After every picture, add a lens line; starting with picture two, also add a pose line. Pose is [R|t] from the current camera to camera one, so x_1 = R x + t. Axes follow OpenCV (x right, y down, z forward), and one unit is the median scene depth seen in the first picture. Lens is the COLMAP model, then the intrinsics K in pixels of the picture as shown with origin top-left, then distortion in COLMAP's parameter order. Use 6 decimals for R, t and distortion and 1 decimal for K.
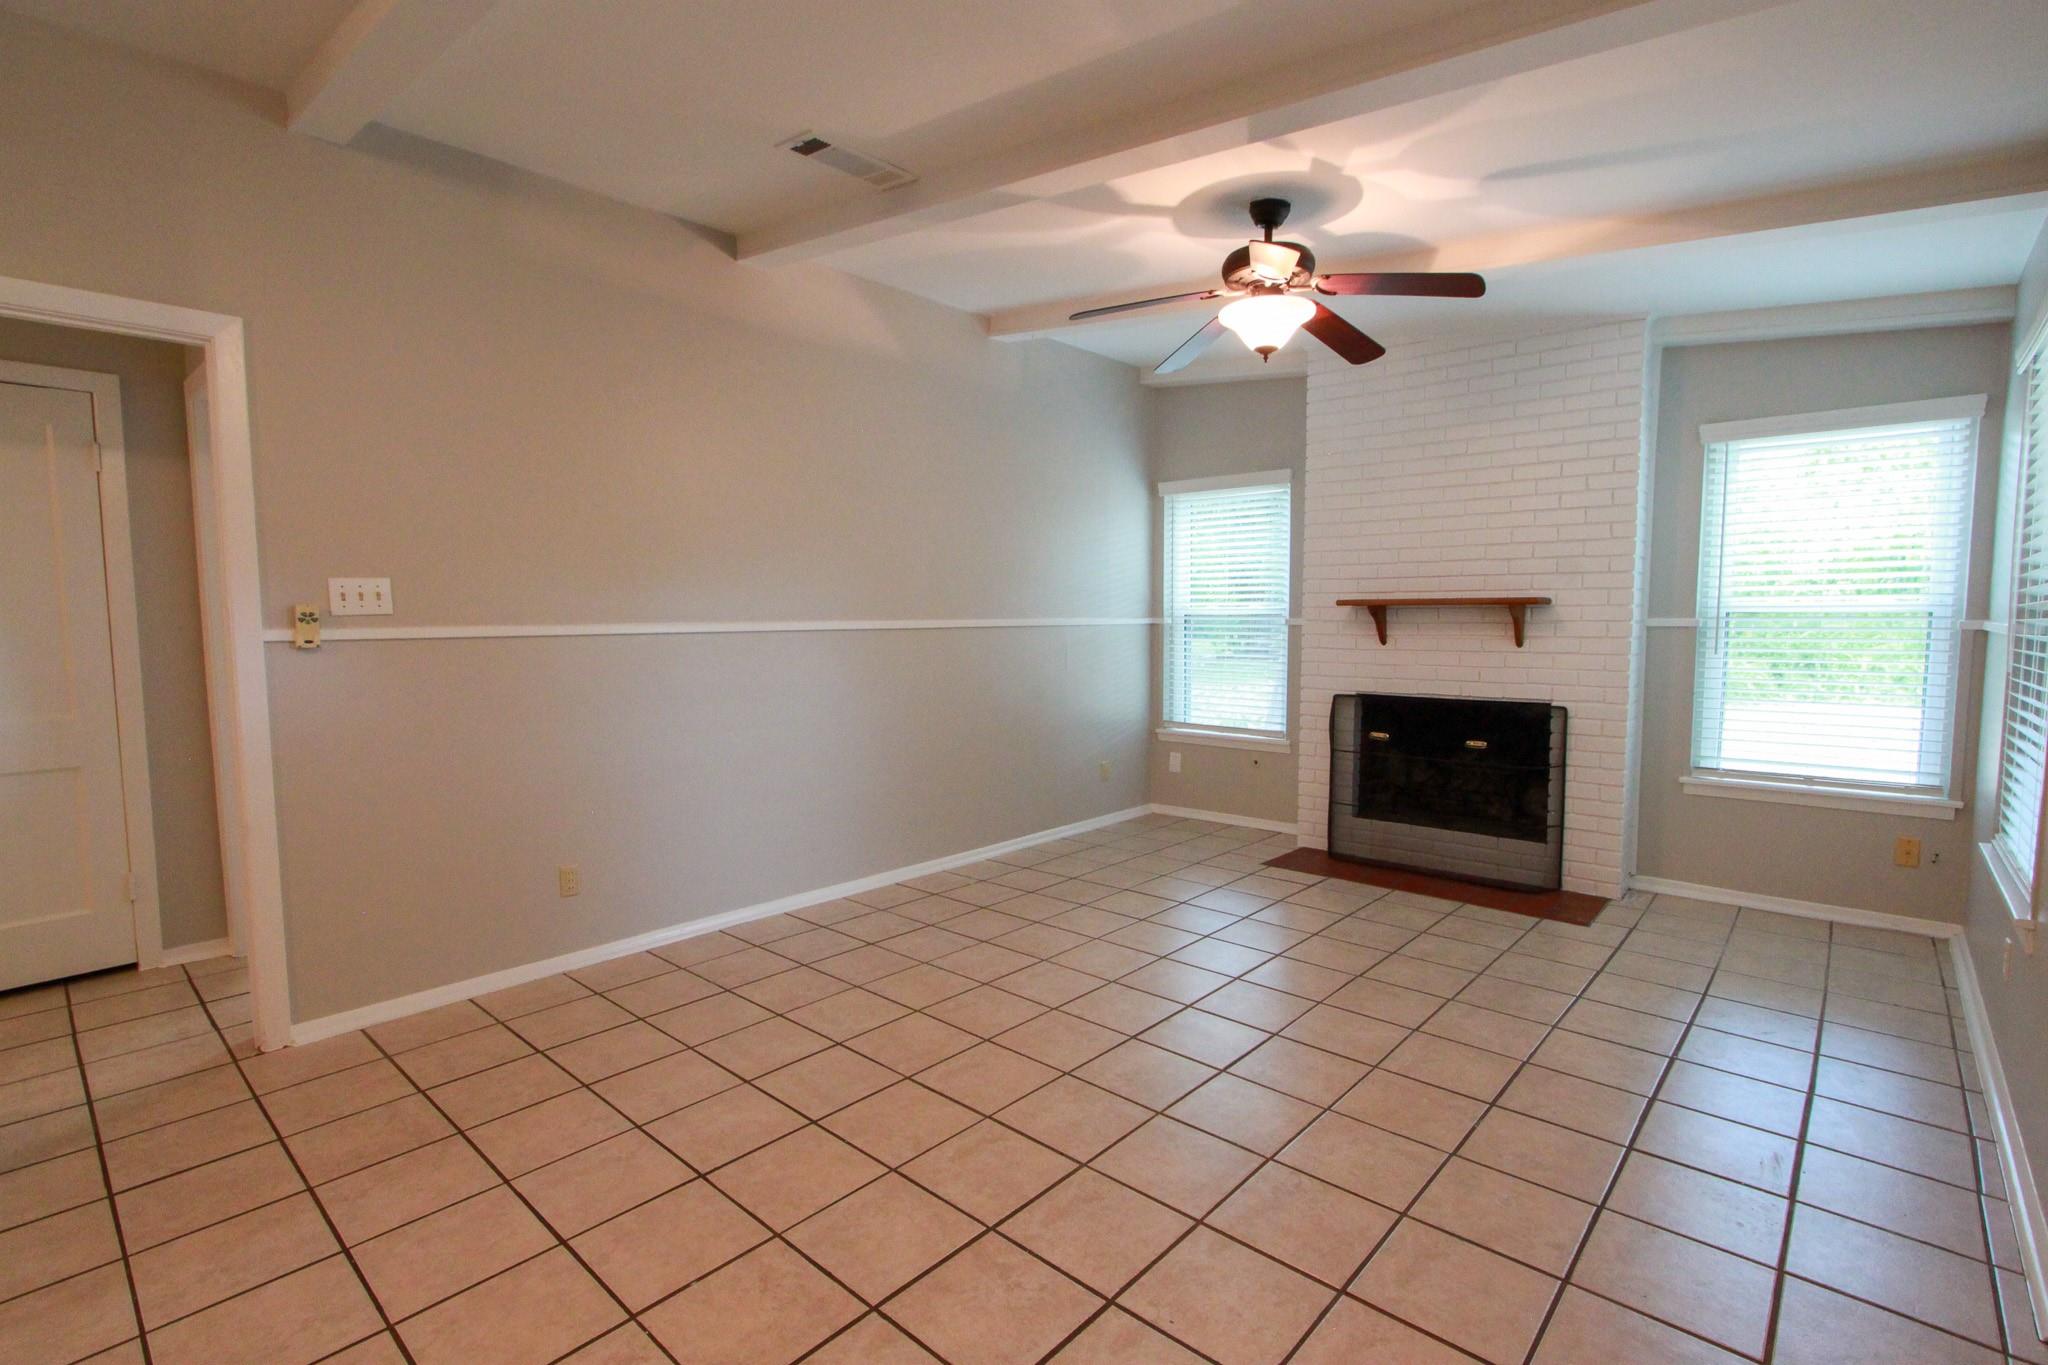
lens RADIAL K [[945.9, 0, 1027.2], [0, 945.9, 690.0], [0, 0, 1]] dist [-0.020217, 0.002194]
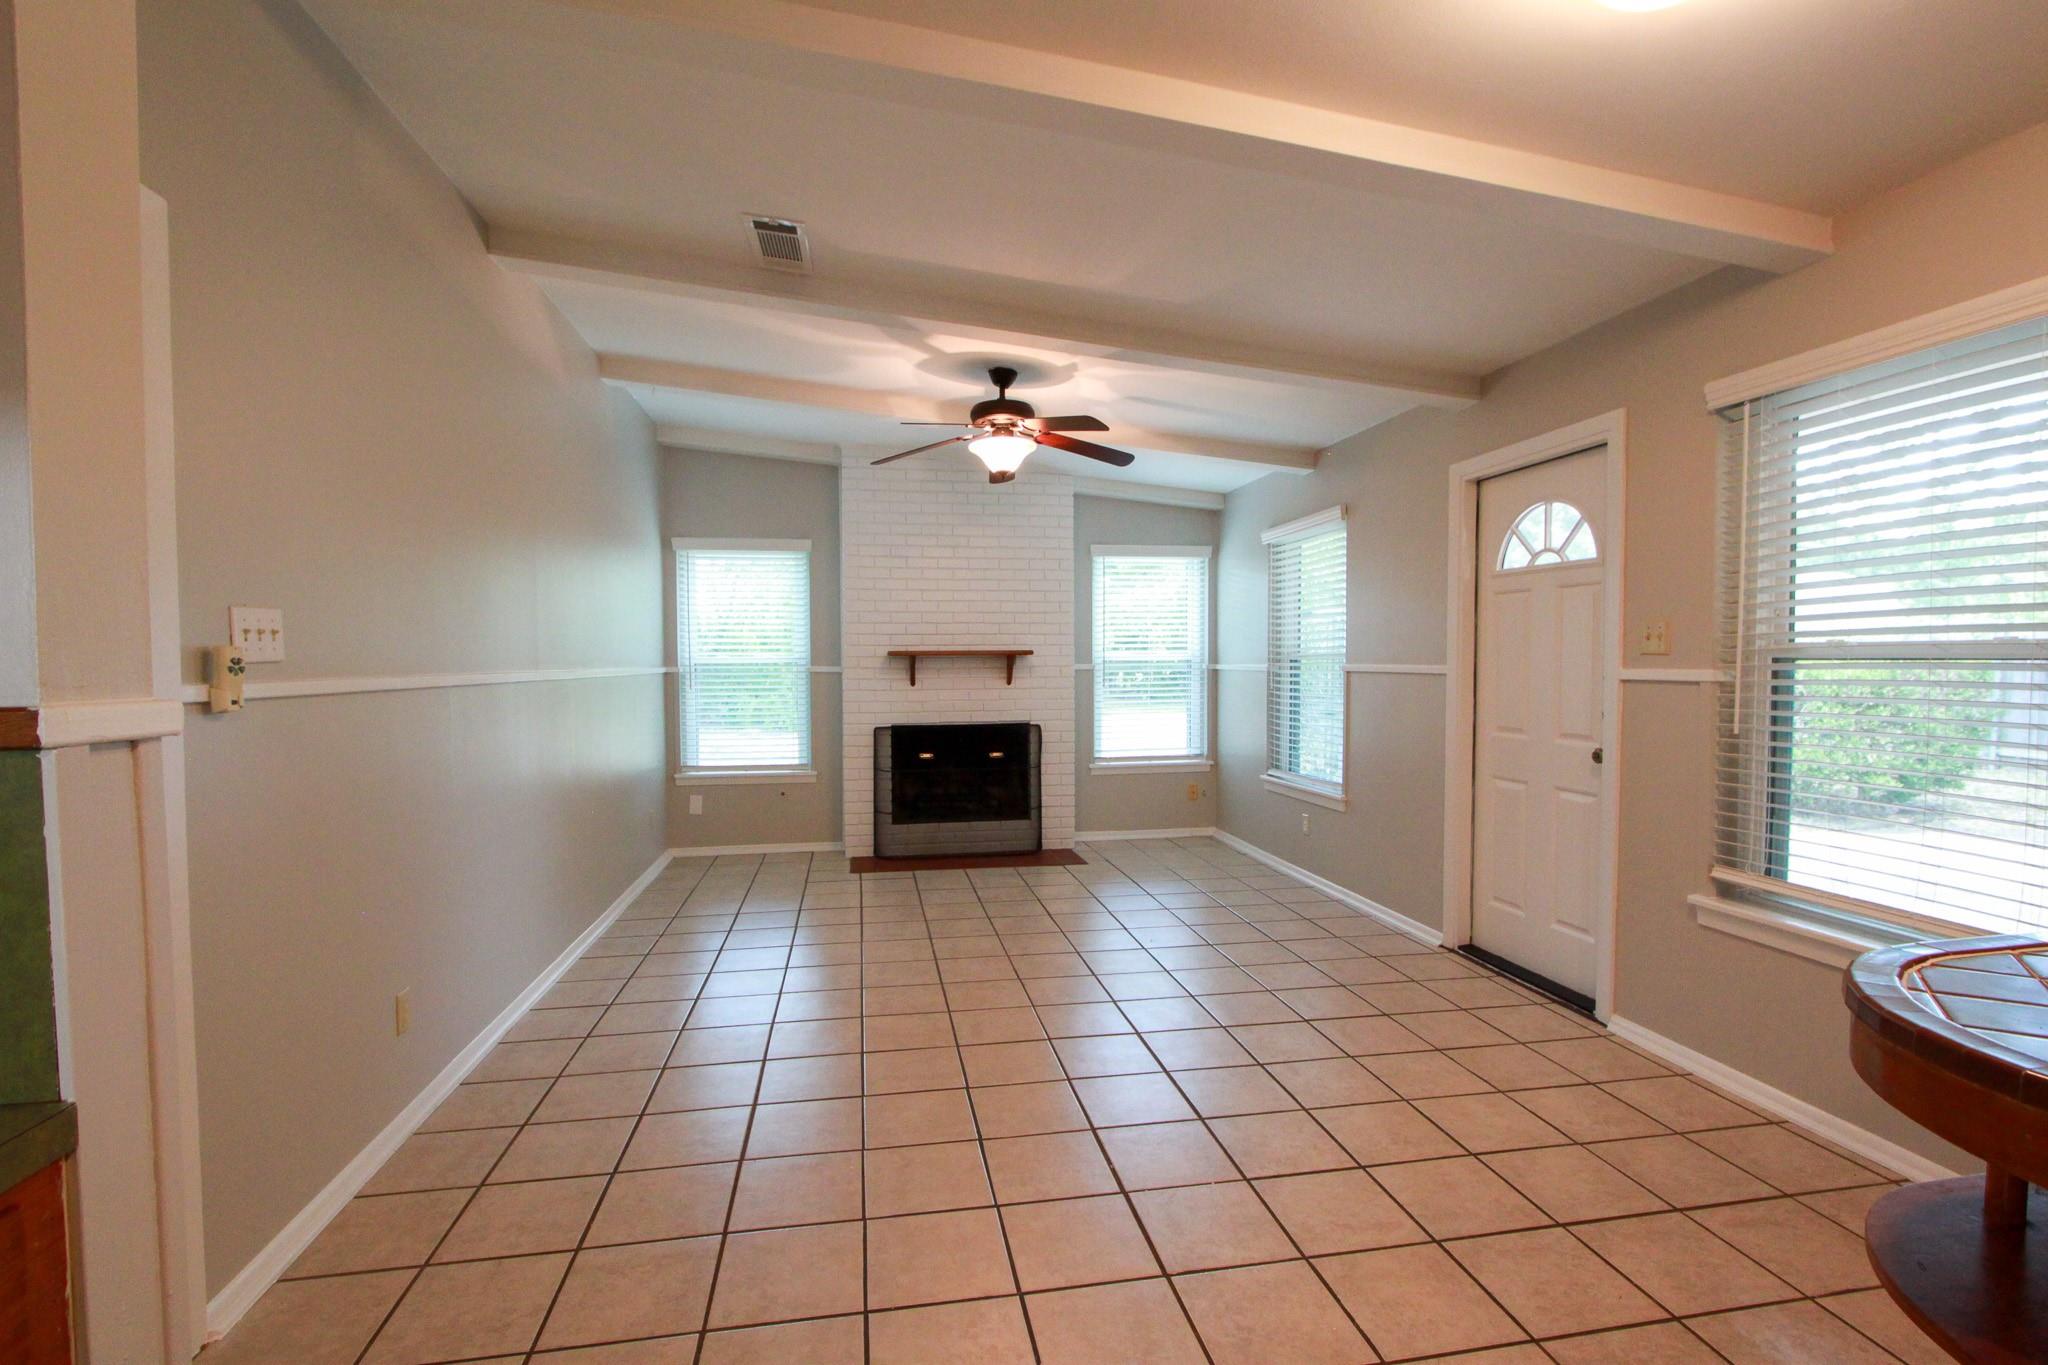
lens RADIAL K [[945.9, 0, 1013.9], [0, 945.9, 689.1], [0, 0, 1]] dist [-0.020217, 0.002194]
pose [[0.621459, -0.023030, 0.783108, -0.559241], [0.065557, 0.997591, -0.022687, -0.005655], [-0.780699, 0.065438, 0.621472, 0.092410]]
